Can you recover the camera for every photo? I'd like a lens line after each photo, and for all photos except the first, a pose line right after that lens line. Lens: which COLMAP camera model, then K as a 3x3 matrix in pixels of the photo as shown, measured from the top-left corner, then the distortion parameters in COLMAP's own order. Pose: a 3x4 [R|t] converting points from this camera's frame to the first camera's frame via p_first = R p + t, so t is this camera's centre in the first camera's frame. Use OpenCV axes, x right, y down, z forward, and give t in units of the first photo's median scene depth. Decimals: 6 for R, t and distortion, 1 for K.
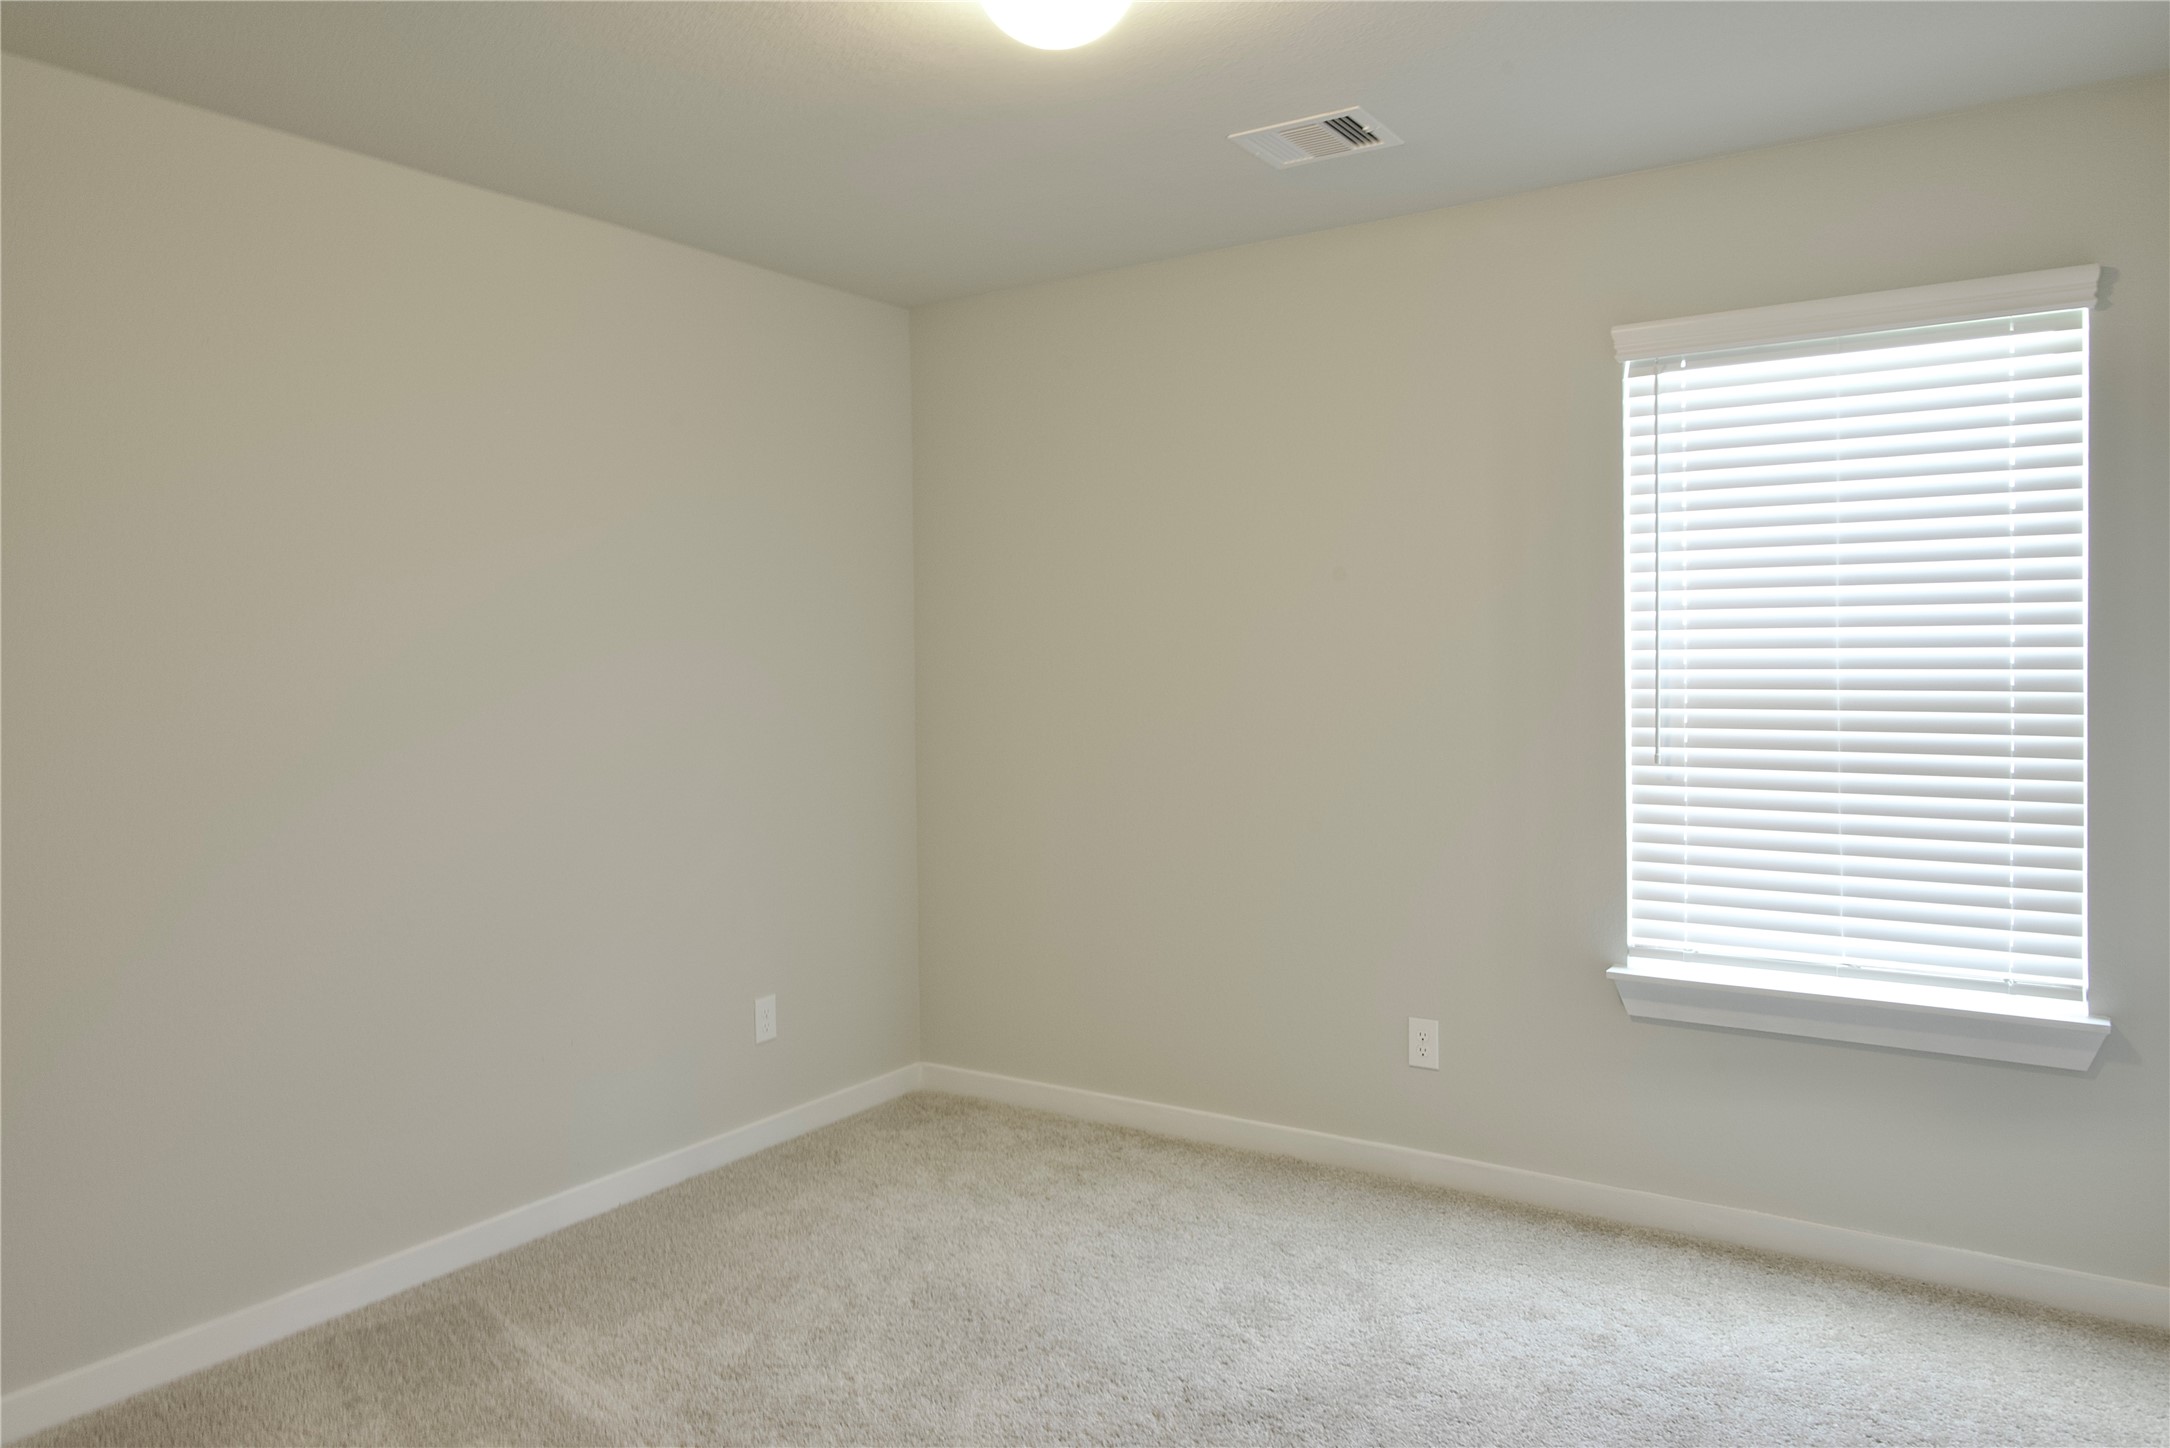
lens RADIAL K [[1464.7, 0, 1086.9], [0, 1464.7, 690.8], [0, 0, 1]] dist [-0.000395, 0.001675]
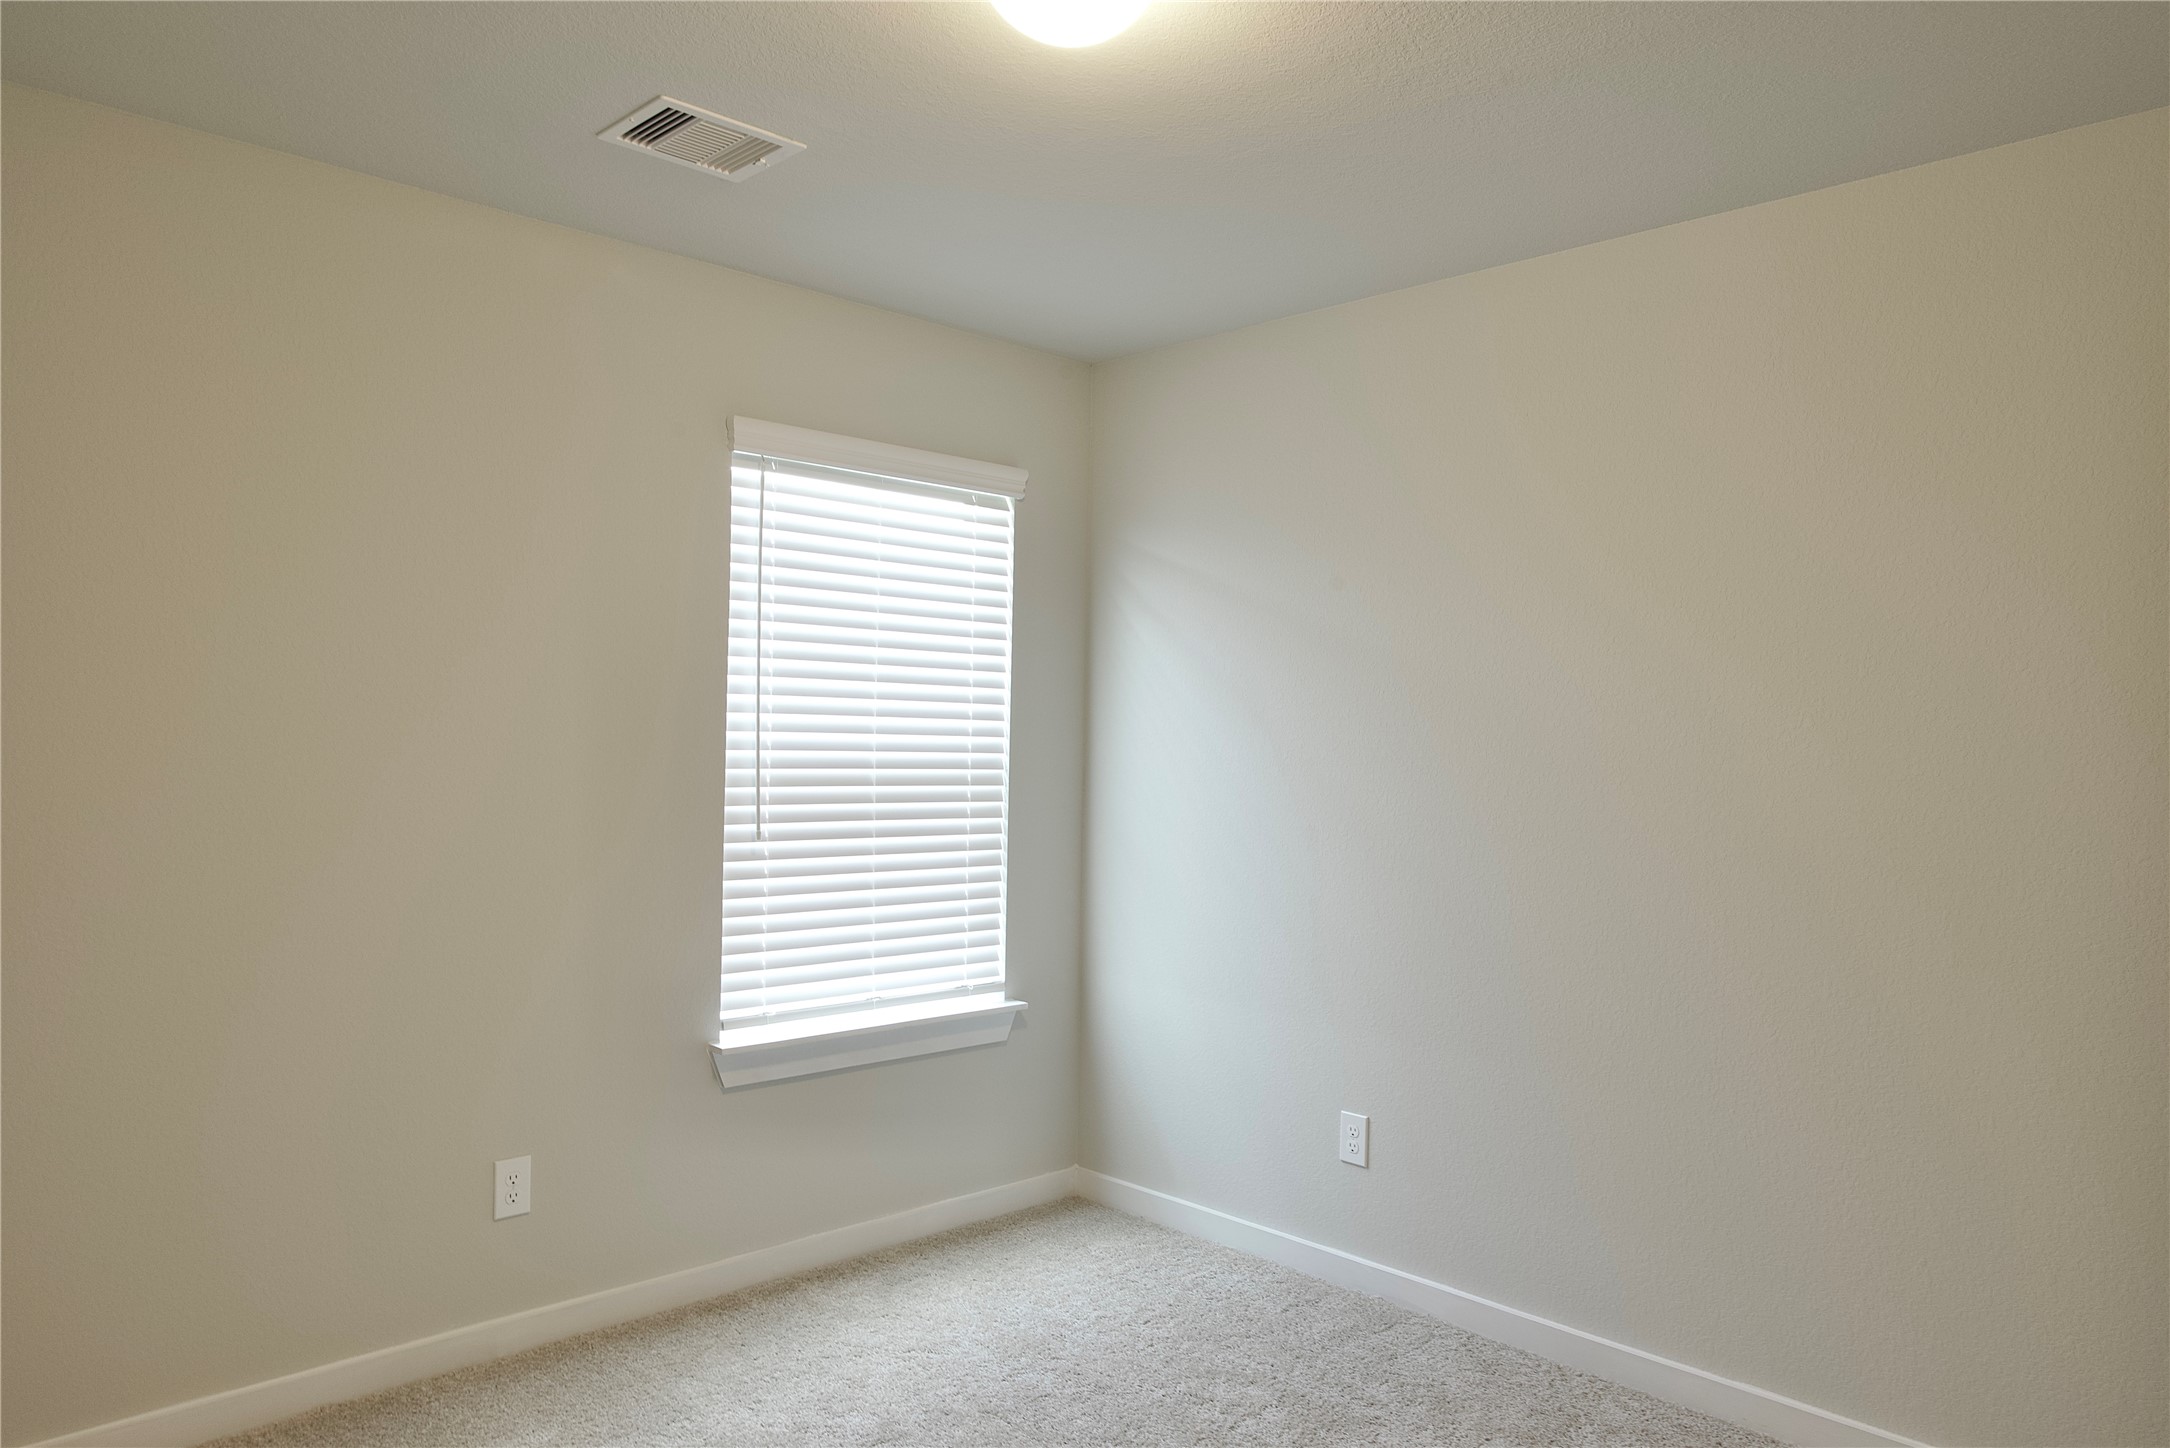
lens RADIAL K [[1463.0, 0, 1079.8], [0, 1463.0, 724.6], [0, 0, 1]] dist [0.001401, 0.000350]
pose [[0.220459, 0.022203, 0.975144, -0.614856], [-0.000321, 0.999742, -0.022690, -0.009600], [-0.975396, 0.004689, 0.220409, 0.569009]]
